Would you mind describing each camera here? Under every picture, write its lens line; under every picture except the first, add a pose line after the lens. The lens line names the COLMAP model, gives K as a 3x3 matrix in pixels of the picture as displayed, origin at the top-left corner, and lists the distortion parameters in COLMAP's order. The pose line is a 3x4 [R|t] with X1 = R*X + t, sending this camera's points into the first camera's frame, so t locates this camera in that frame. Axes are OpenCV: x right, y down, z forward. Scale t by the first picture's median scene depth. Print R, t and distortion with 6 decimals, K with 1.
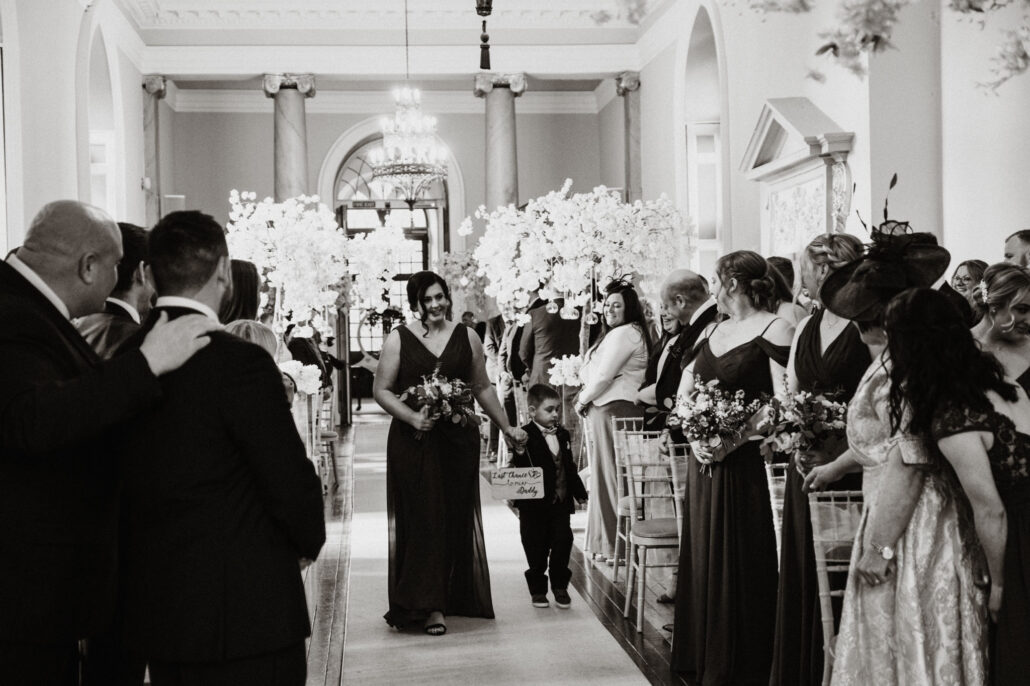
lens RADIAL K [[1598.9, 0, 515.0], [0, 1598.9, 343.0], [0, 0, 1]] dist [0.211559, -1.442604]
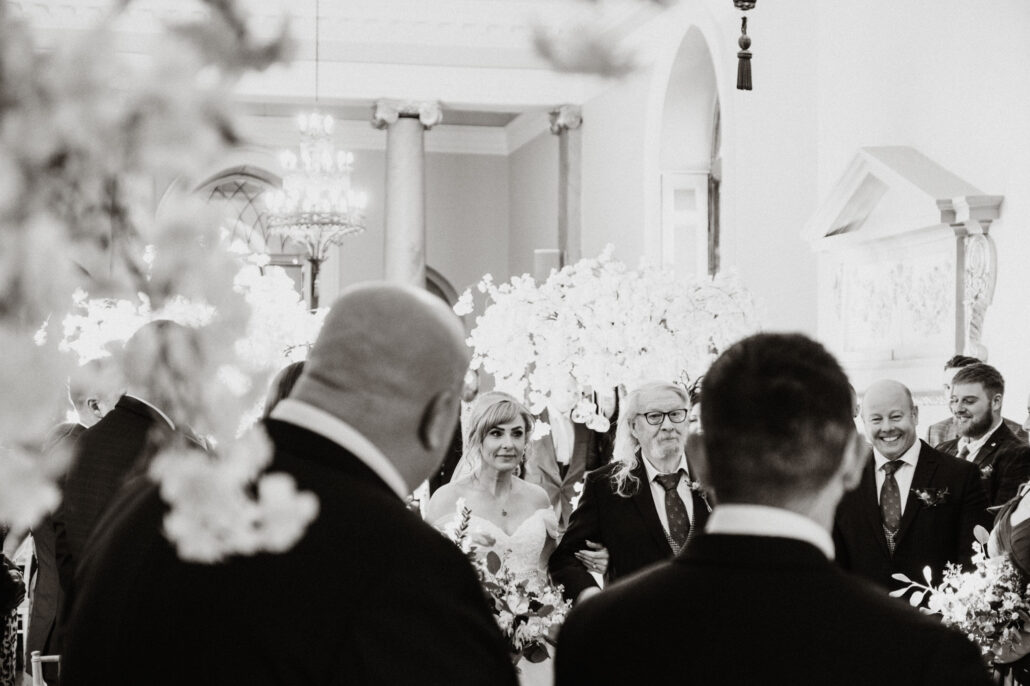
lens RADIAL K [[1955.6, 0, 515.0], [0, 1955.6, 343.0], [0, 0, 1]] dist [0.059284, 0.117052]
pose [[0.995616, 0.028568, 0.089062, -0.086583], [-0.024494, 0.998618, -0.046504, -0.012570], [-0.090267, 0.044118, 0.994940, 0.100355]]
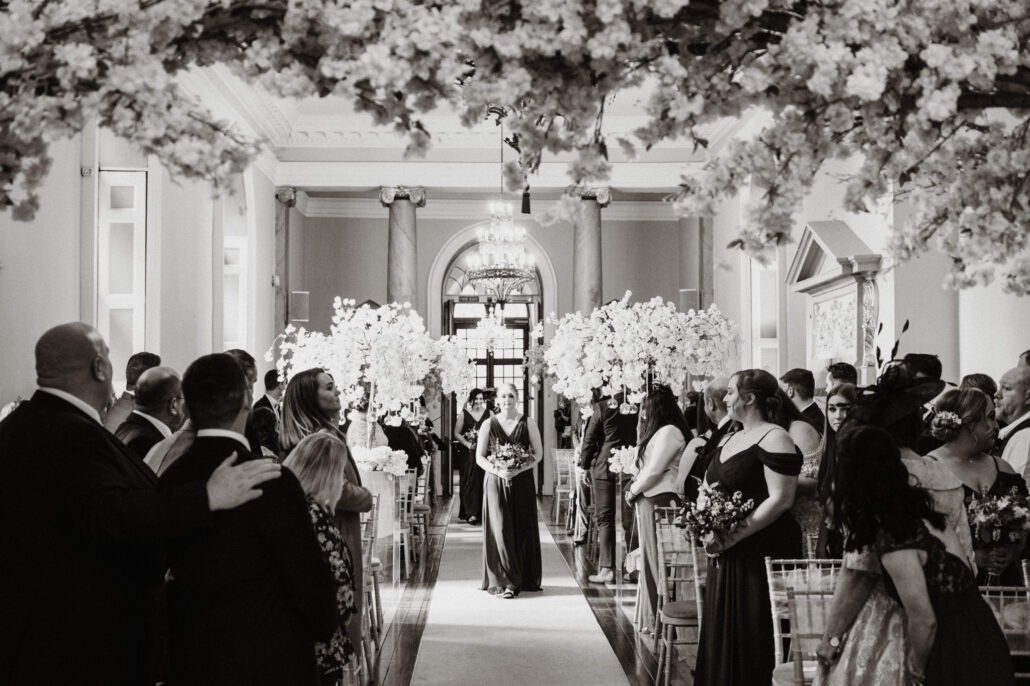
lens RADIAL K [[1442.7, 0, 515.0], [0, 1442.7, 343.0], [0, 0, 1]] dist [0.050862, 0.541081]
pose [[0.997571, 0.016157, -0.067752, 0.022443], [-0.019695, 0.998459, -0.051874, -0.010435], [0.066809, 0.053082, 0.996353, -0.020946]]
